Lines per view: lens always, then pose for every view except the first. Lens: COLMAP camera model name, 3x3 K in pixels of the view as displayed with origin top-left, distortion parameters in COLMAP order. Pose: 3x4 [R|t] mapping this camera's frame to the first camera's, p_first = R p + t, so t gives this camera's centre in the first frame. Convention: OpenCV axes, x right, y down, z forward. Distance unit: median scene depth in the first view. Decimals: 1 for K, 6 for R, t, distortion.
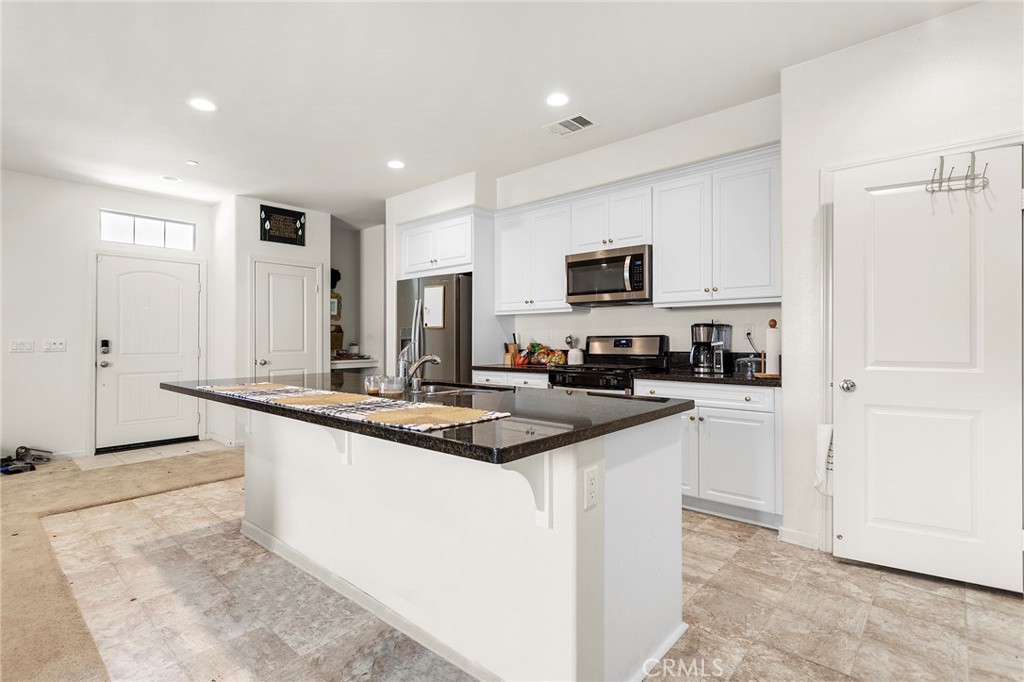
lens RADIAL K [[490.1, 0, 510.5], [0, 490.1, 337.6], [0, 0, 1]] dist [0.000059, 0.000310]
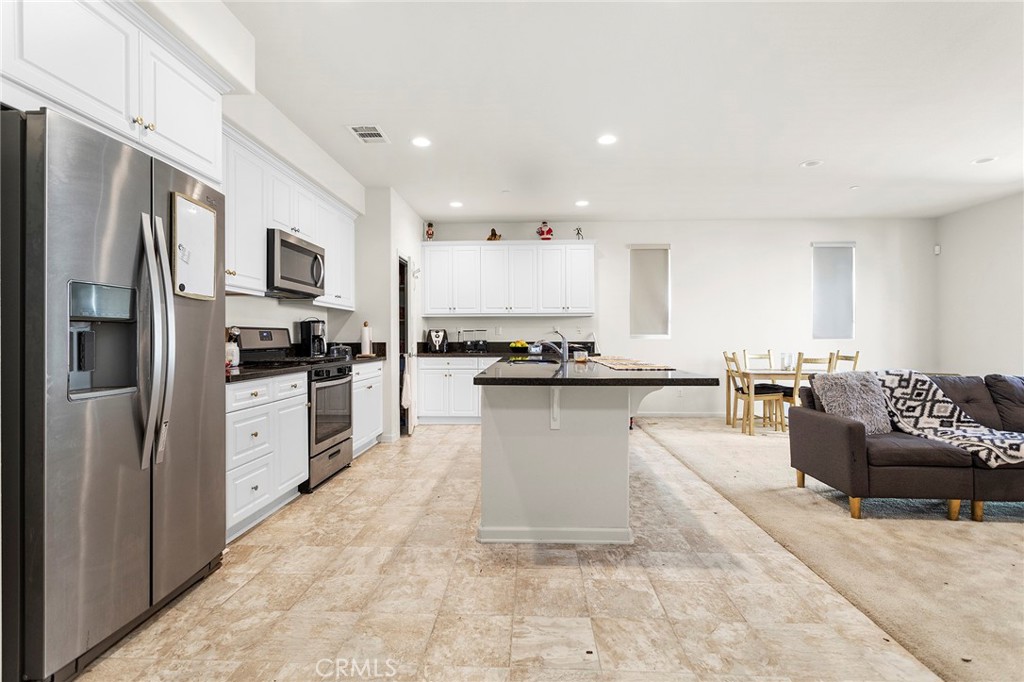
lens RADIAL K [[490.1, 0, 510.5], [0, 490.1, 337.6], [0, 0, 1]] dist [0.000059, 0.000310]
pose [[-0.636055, 0.006750, 0.771614, -0.212745], [0.003556, 0.999977, -0.005816, 0.005937], [-0.771635, -0.000955, -0.636065, 0.336715]]
